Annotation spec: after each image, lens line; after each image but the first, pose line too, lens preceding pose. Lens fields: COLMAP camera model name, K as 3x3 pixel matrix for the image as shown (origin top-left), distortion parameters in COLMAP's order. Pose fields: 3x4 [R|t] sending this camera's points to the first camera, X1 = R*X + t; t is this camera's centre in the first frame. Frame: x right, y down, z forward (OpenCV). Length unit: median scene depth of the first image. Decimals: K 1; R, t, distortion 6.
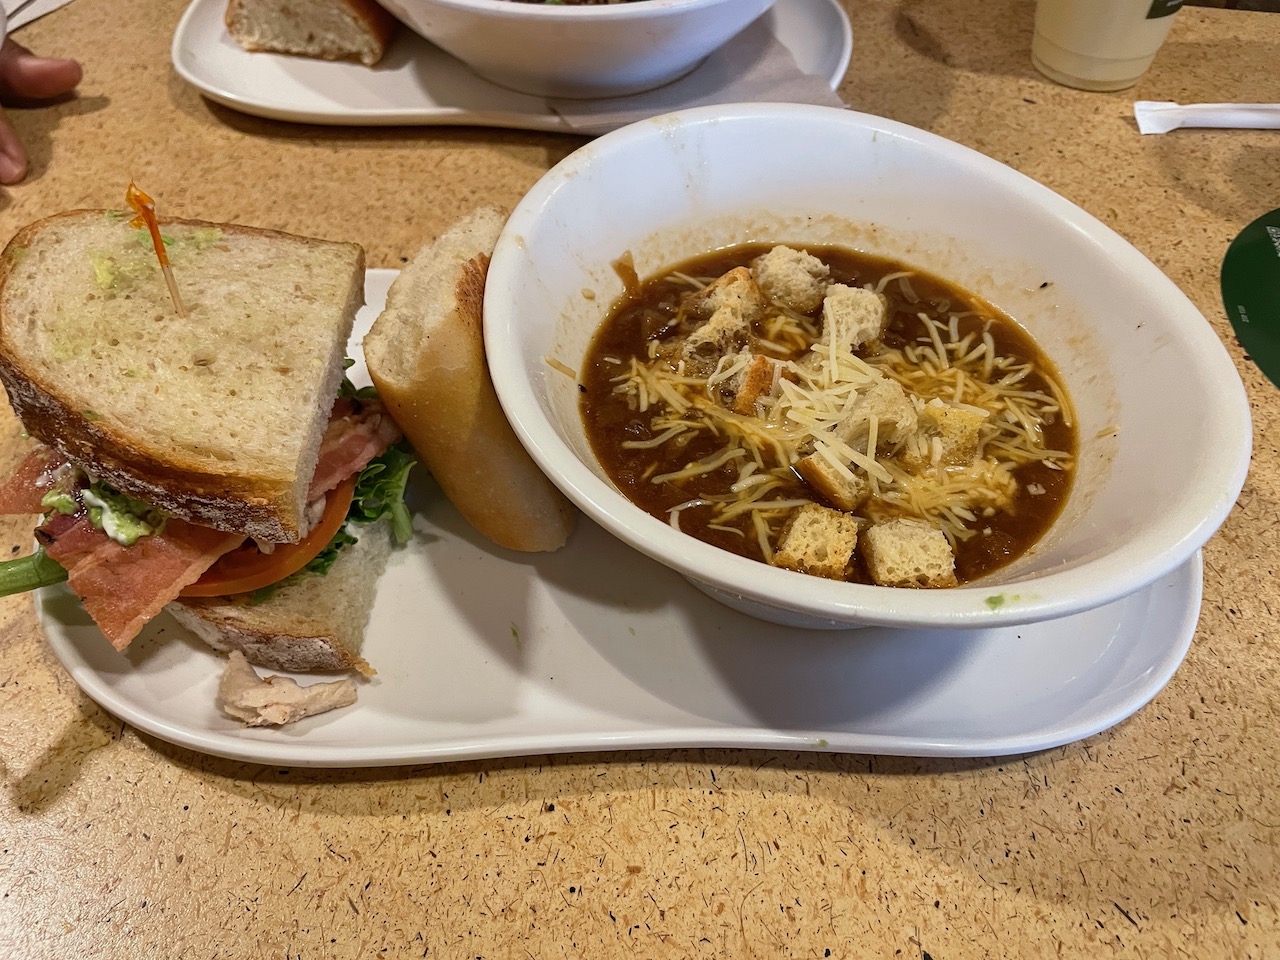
lens RADIAL K [[961.2, 0, 644.4], [0, 961.2, 482.1], [0, 0, 1]] dist [0.013842, -0.007660]
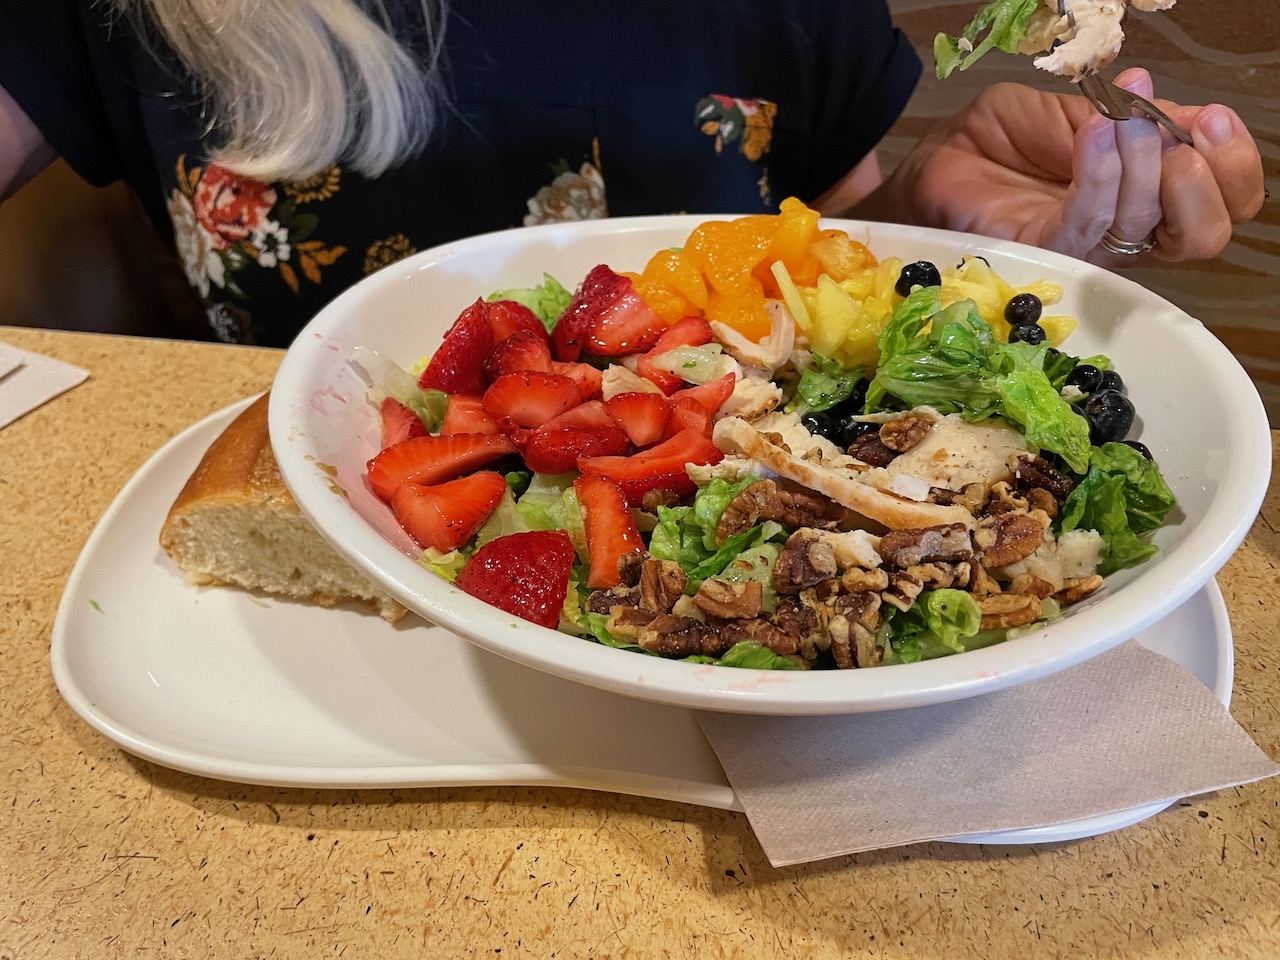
lens RADIAL K [[961.2, 0, 637.0], [0, 961.2, 477.3], [0, 0, 1]] dist [0.013842, -0.007660]
pose [[0.998062, 0.015341, -0.060311, -0.103813], [-0.024819, 0.986855, -0.159691, -0.431933], [0.057068, 0.160879, 0.985323, 0.423967]]
